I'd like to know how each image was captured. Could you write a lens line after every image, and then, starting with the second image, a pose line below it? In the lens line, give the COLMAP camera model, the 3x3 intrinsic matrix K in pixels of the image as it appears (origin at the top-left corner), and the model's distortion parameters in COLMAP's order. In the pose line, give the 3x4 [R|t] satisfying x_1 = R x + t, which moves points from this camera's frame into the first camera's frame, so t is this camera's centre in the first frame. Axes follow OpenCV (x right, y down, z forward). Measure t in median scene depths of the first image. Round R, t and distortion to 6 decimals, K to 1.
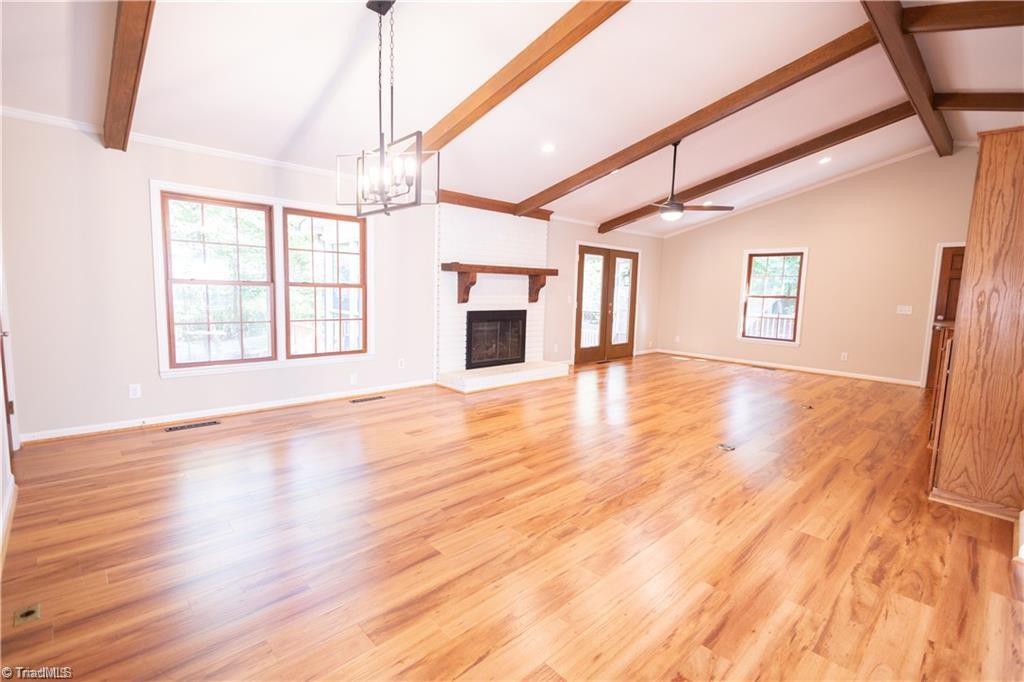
lens RADIAL K [[468.0, 0, 512.0], [0, 468.0, 341.0], [0, 0, 1]] dist [-0.002520, -0.000625]
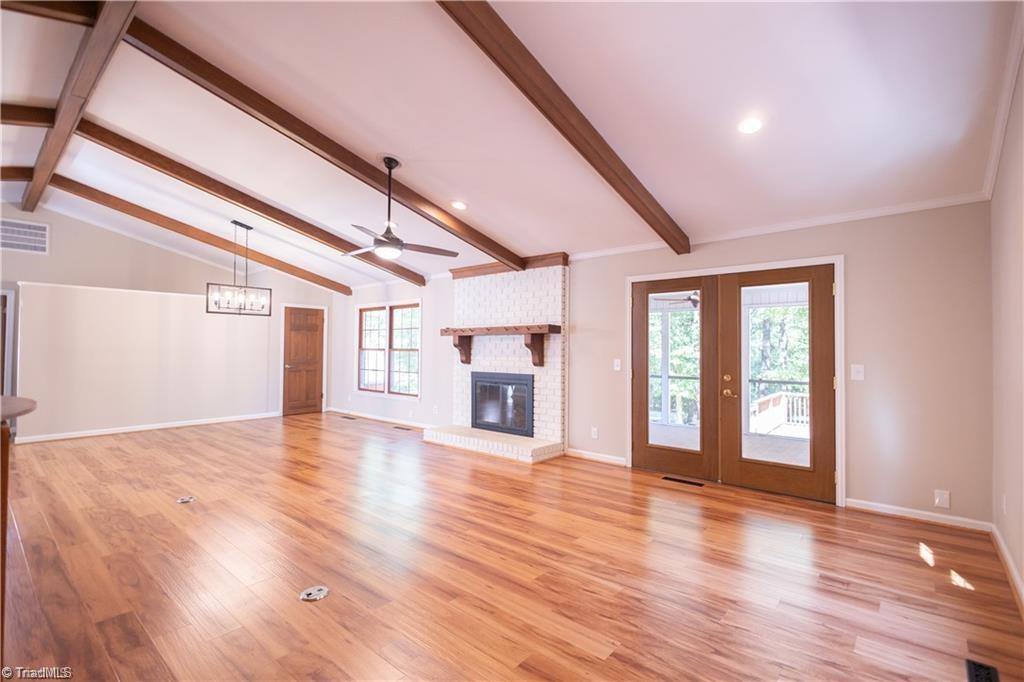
lens RADIAL K [[468.0, 0, 512.0], [0, 468.0, 341.0], [0, 0, 1]] dist [-0.002520, -0.000625]
pose [[0.113372, -0.045229, -0.992523, 0.869487], [-0.120008, 0.991026, -0.058869, -0.073072], [0.986278, 0.125785, 0.106927, 0.870336]]
